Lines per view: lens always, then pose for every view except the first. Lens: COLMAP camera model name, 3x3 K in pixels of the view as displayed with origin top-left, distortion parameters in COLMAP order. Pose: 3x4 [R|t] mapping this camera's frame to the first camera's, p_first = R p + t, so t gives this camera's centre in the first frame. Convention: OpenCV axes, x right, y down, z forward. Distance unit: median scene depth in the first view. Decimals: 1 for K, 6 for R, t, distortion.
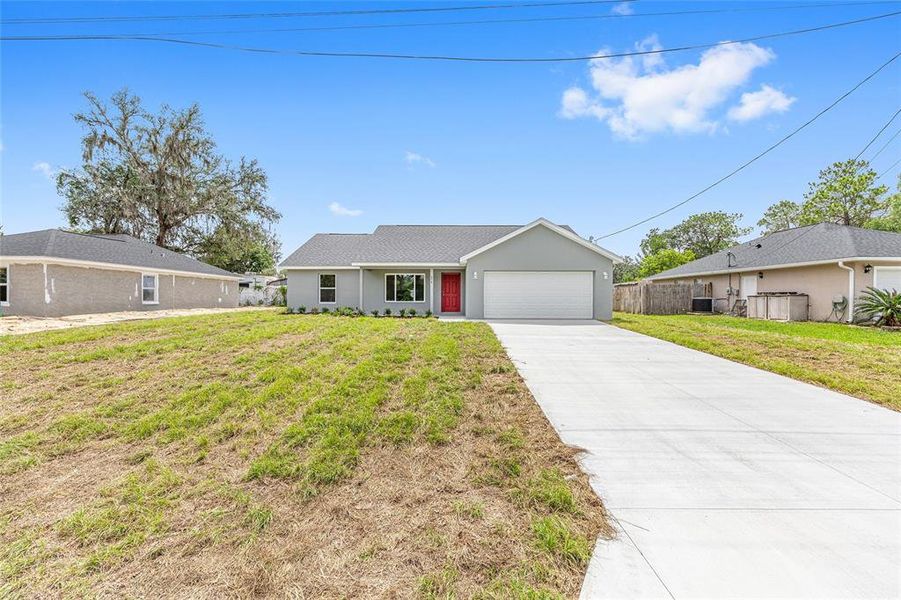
lens RADIAL K [[358.4, 0, 450.5], [0, 358.4, 300.0], [0, 0, 1]] dist [0.000036, 0.000193]
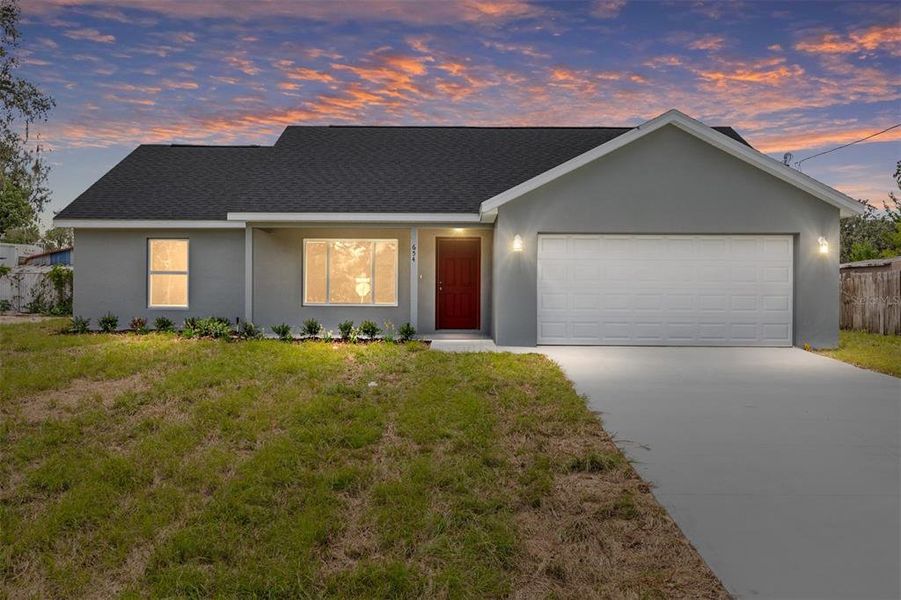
lens RADIAL K [[841.0, 0, 450.5], [0, 841.0, 300.0], [0, 0, 1]] dist [0.006062, 0.000937]
pose [[0.999985, 0.002740, 0.004719, -0.013118], [-0.002730, 0.999994, -0.002036, 0.000794], [-0.004724, 0.002024, 0.999987, -0.001370]]
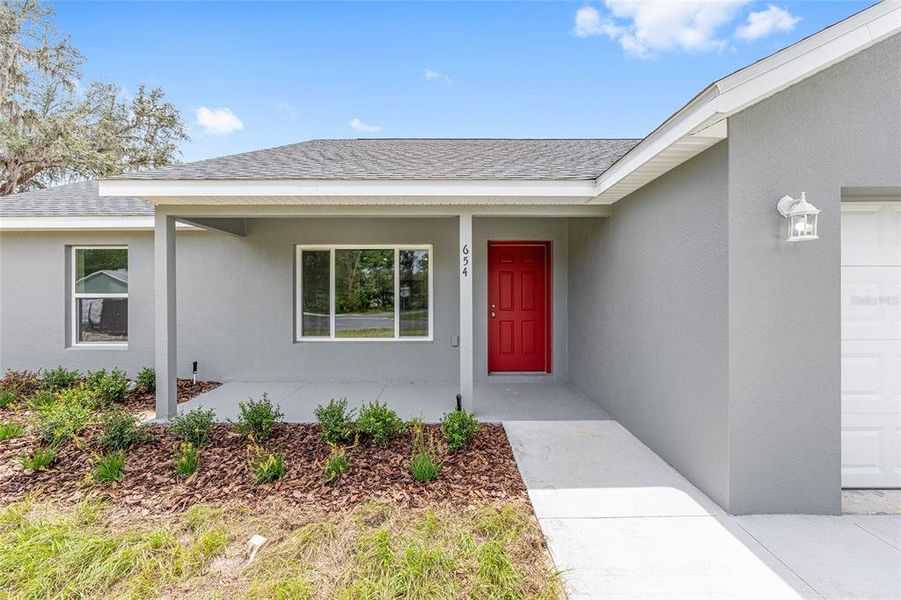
lens RADIAL K [[358.4, 0, 450.5], [0, 358.4, 300.0], [0, 0, 1]] dist [0.000036, 0.000193]
pose [[0.999880, -0.003026, 0.015219, -0.062851], [0.002891, 0.999957, 0.008850, -0.031716], [-0.015245, -0.008805, 0.999845, 0.730754]]
